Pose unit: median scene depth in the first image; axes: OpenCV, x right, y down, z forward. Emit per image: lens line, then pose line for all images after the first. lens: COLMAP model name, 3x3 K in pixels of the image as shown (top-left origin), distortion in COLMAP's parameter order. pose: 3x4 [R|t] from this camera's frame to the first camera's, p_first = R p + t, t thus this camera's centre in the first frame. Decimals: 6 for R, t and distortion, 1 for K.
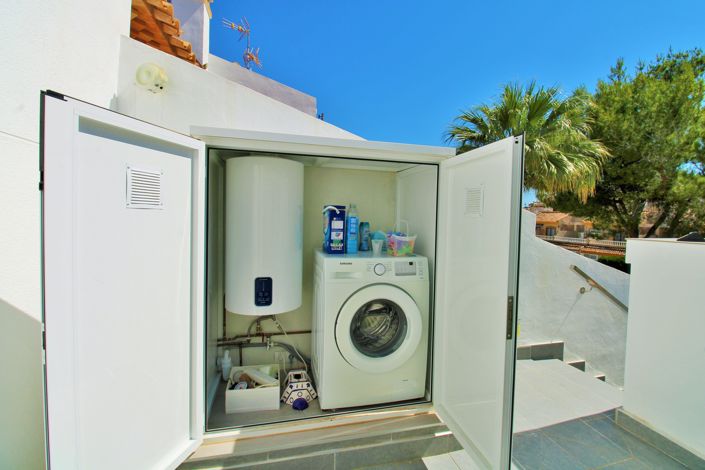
lens RADIAL K [[328.9, 0, 357.7], [0, 328.9, 227.9], [0, 0, 1]] dist [-0.012452, -0.007657]
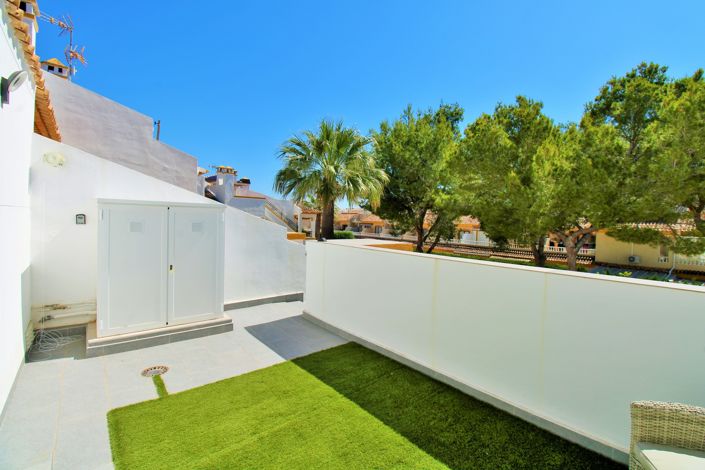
lens RADIAL K [[328.9, 0, 357.7], [0, 328.9, 227.9], [0, 0, 1]] dist [-0.012452, -0.007657]
pose [[0.905754, -0.013357, 0.423593, 0.020368], [0.012110, 0.999911, 0.005637, -0.011126], [-0.423631, 0.000024, 0.905835, -0.216157]]
